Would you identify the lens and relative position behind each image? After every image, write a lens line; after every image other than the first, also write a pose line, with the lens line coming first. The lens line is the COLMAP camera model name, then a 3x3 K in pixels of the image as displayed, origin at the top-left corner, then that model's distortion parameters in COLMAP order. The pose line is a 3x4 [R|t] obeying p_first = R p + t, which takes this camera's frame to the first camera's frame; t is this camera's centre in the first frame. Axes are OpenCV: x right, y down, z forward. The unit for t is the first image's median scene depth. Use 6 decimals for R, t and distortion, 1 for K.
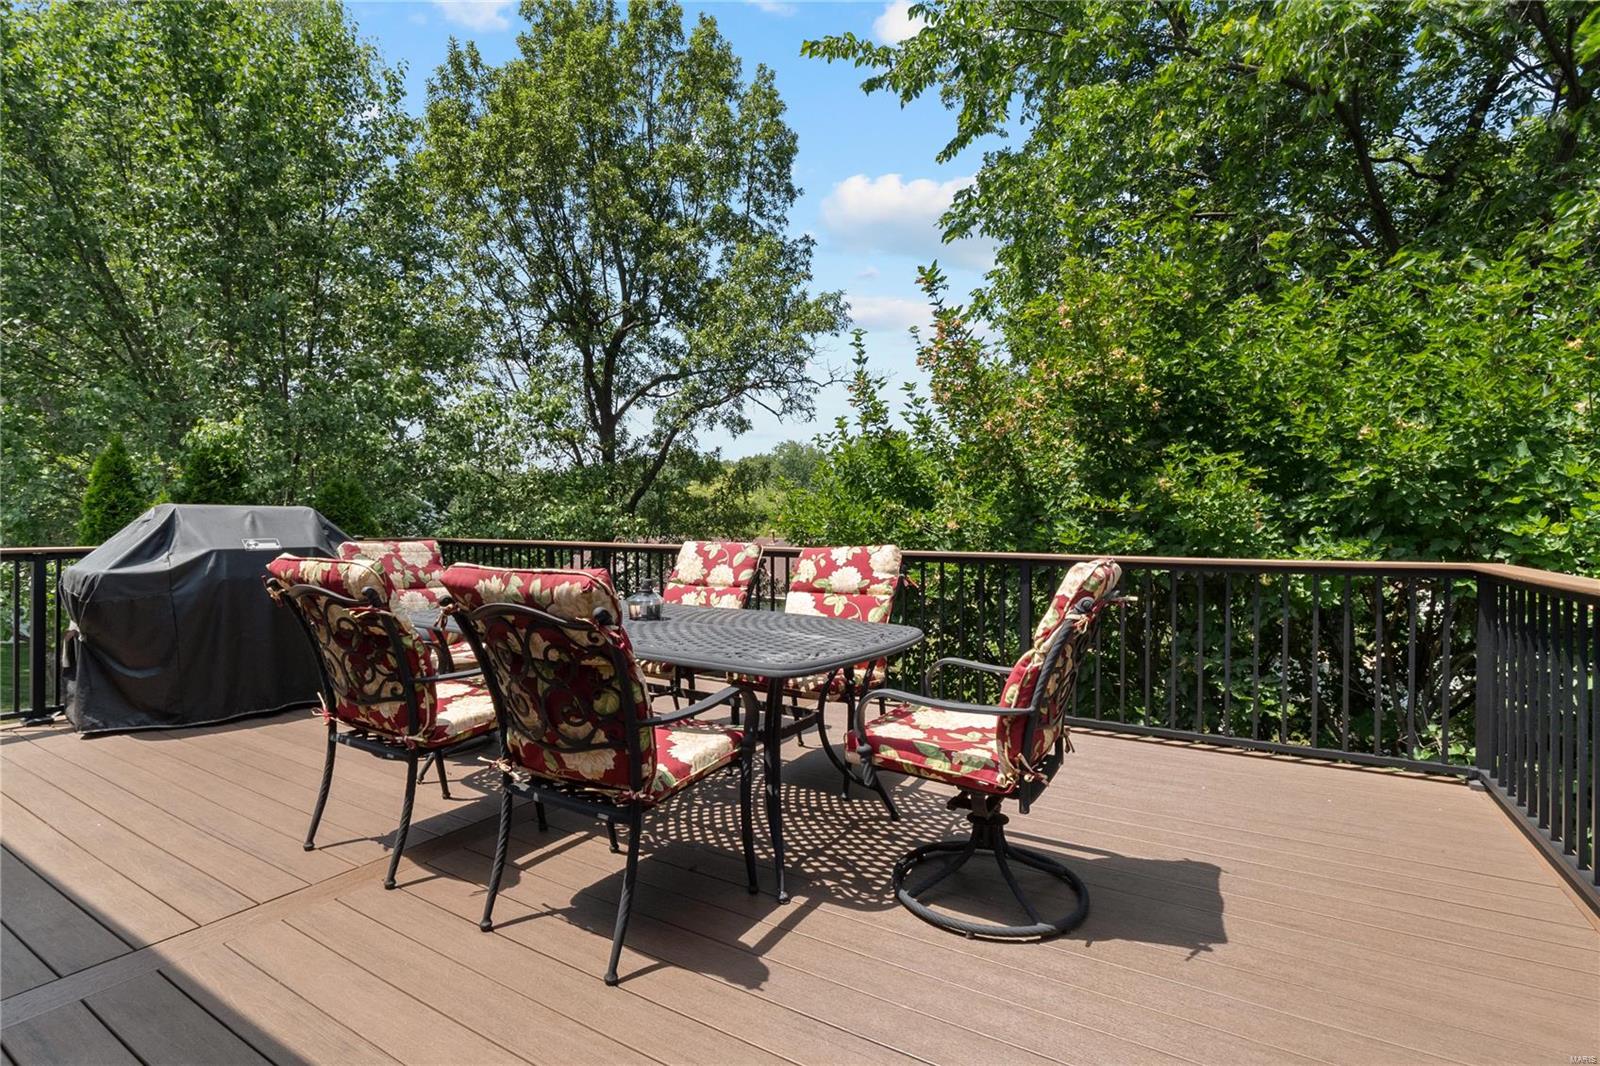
lens RADIAL K [[745.8, 0, 790.0], [0, 745.8, 531.9], [0, 0, 1]] dist [-0.004455, 0.000815]
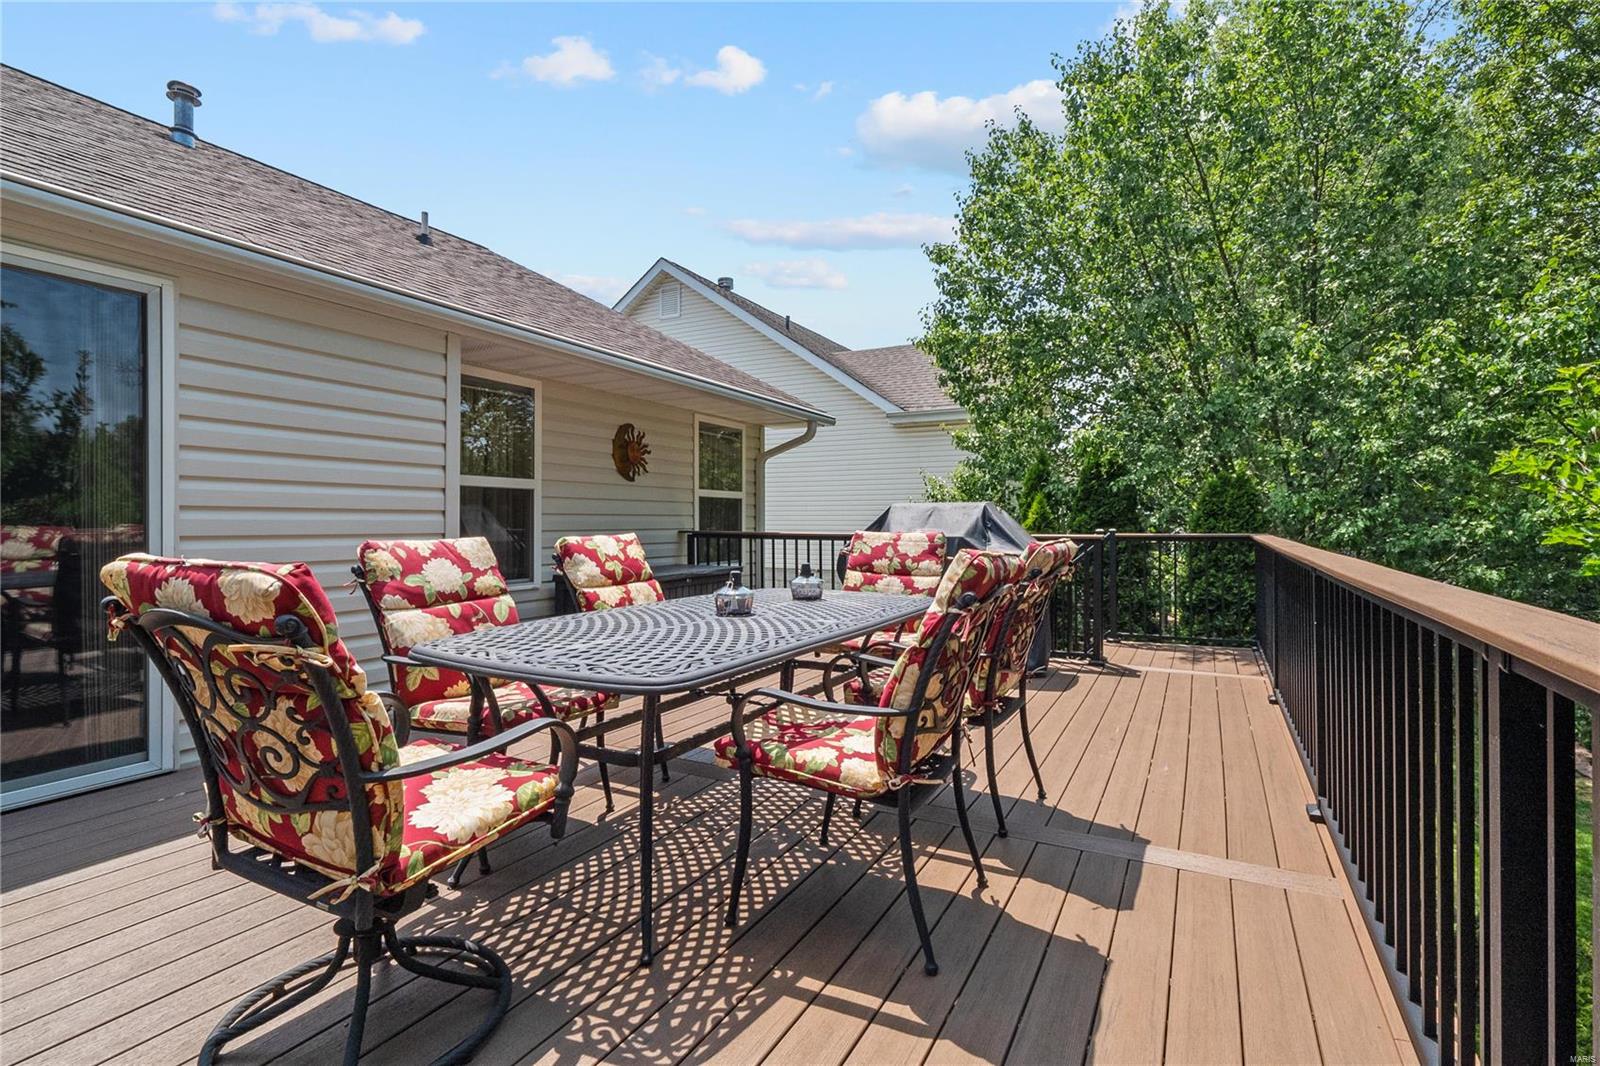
lens RADIAL K [[745.8, 0, 791.4], [0, 745.8, 526.5], [0, 0, 1]] dist [-0.004455, 0.000815]
pose [[0.043276, -0.004959, -0.999051, 0.830584], [-0.000394, 0.999988, -0.004980, 0.016018], [0.999063, 0.000609, 0.043274, 1.160413]]
